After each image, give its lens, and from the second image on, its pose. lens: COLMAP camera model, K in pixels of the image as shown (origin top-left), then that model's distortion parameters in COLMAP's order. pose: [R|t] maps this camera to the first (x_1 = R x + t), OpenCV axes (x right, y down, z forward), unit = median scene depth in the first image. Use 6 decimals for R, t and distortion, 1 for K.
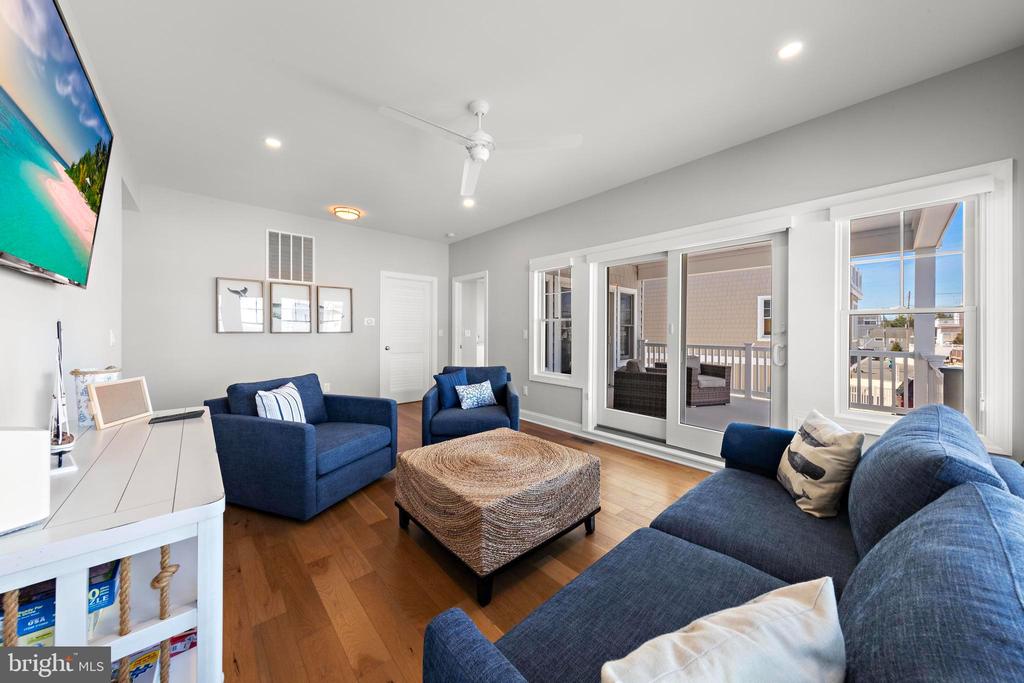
lens RADIAL K [[347.9, 0, 508.9], [0, 347.9, 329.5], [0, 0, 1]] dist [0.000771, 0.000012]
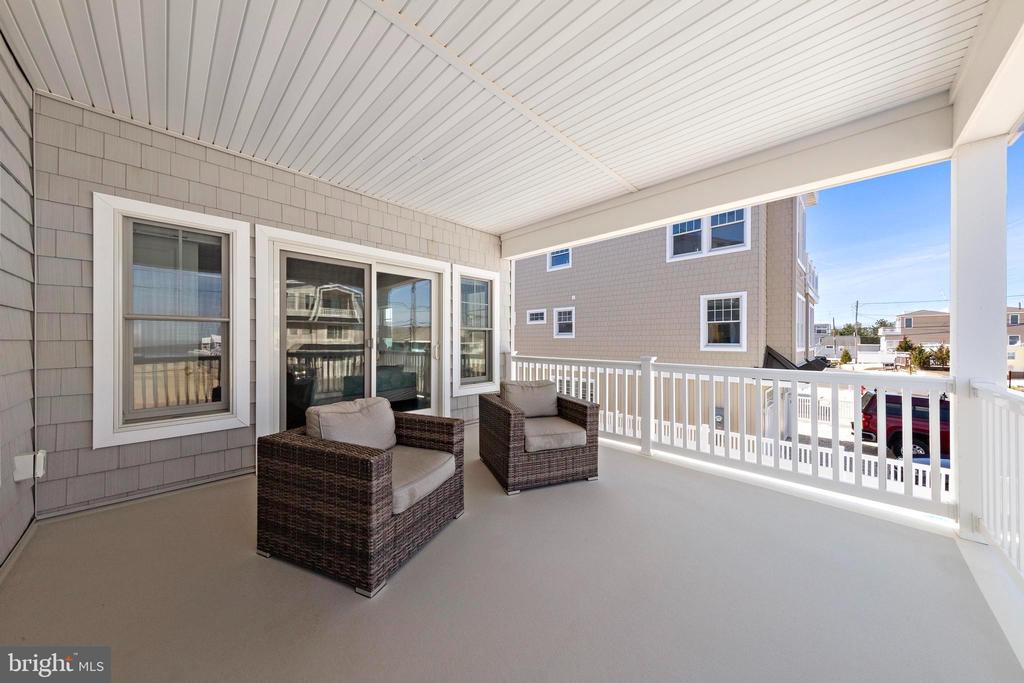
lens RADIAL K [[339.9, 0, 512.0], [0, 339.9, 341.5], [0, 0, 1]] dist [0.000177, 0.000018]
pose [[0.997746, -0.005820, 0.066854, 0.367537], [0.005514, 0.999973, 0.004759, 0.008502], [-0.066880, -0.004380, 0.997751, 0.391542]]
